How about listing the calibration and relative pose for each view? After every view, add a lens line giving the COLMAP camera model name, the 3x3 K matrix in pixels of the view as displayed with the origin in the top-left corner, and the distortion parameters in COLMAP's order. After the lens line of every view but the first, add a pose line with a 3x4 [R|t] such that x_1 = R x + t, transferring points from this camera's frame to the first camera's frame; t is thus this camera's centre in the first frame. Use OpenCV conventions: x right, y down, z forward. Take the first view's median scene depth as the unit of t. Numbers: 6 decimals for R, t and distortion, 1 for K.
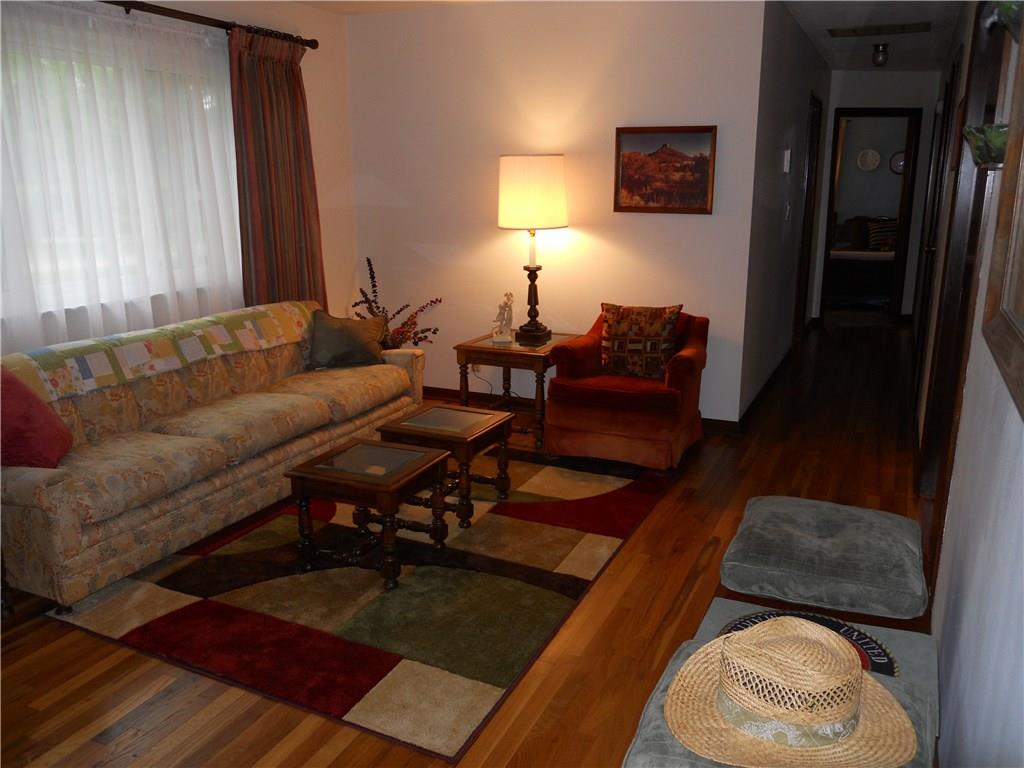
lens RADIAL K [[833.3, 0, 515.6], [0, 833.3, 390.8], [0, 0, 1]] dist [-0.043631, 0.014058]
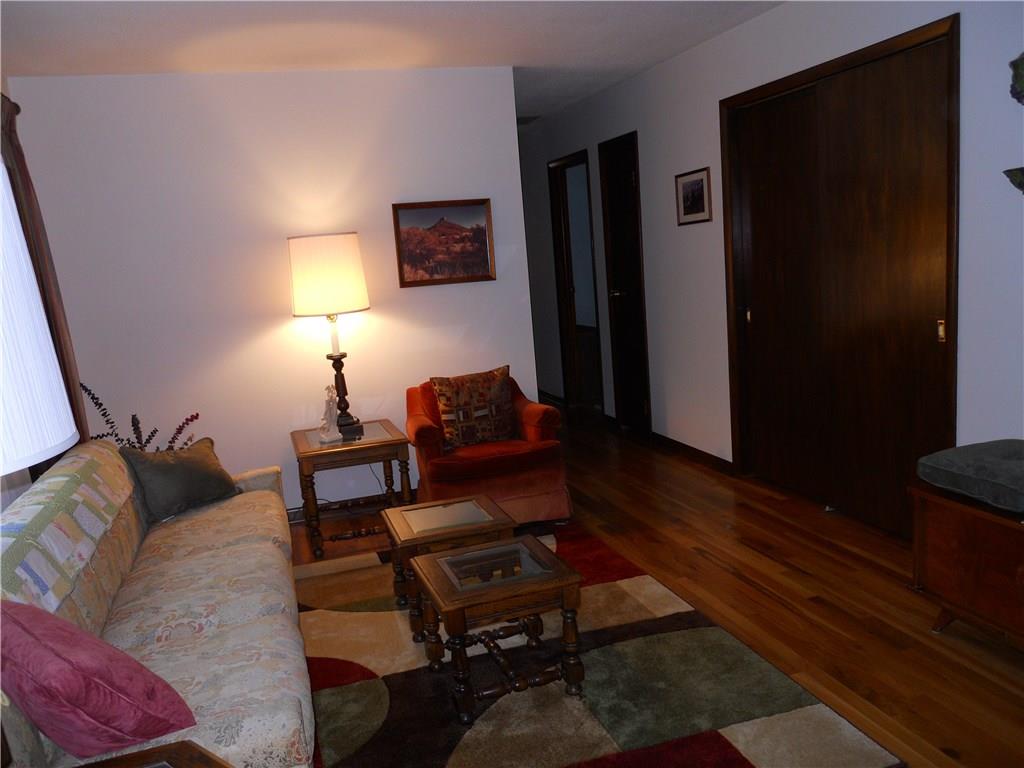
lens RADIAL K [[833.3, 0, 515.6], [0, 833.3, 390.8], [0, 0, 1]] dist [-0.043631, 0.014058]
pose [[0.732646, -0.168898, 0.659321, -0.467624], [0.241844, 0.970104, -0.020228, -0.046903], [-0.636193, 0.174273, 0.751590, 0.205530]]
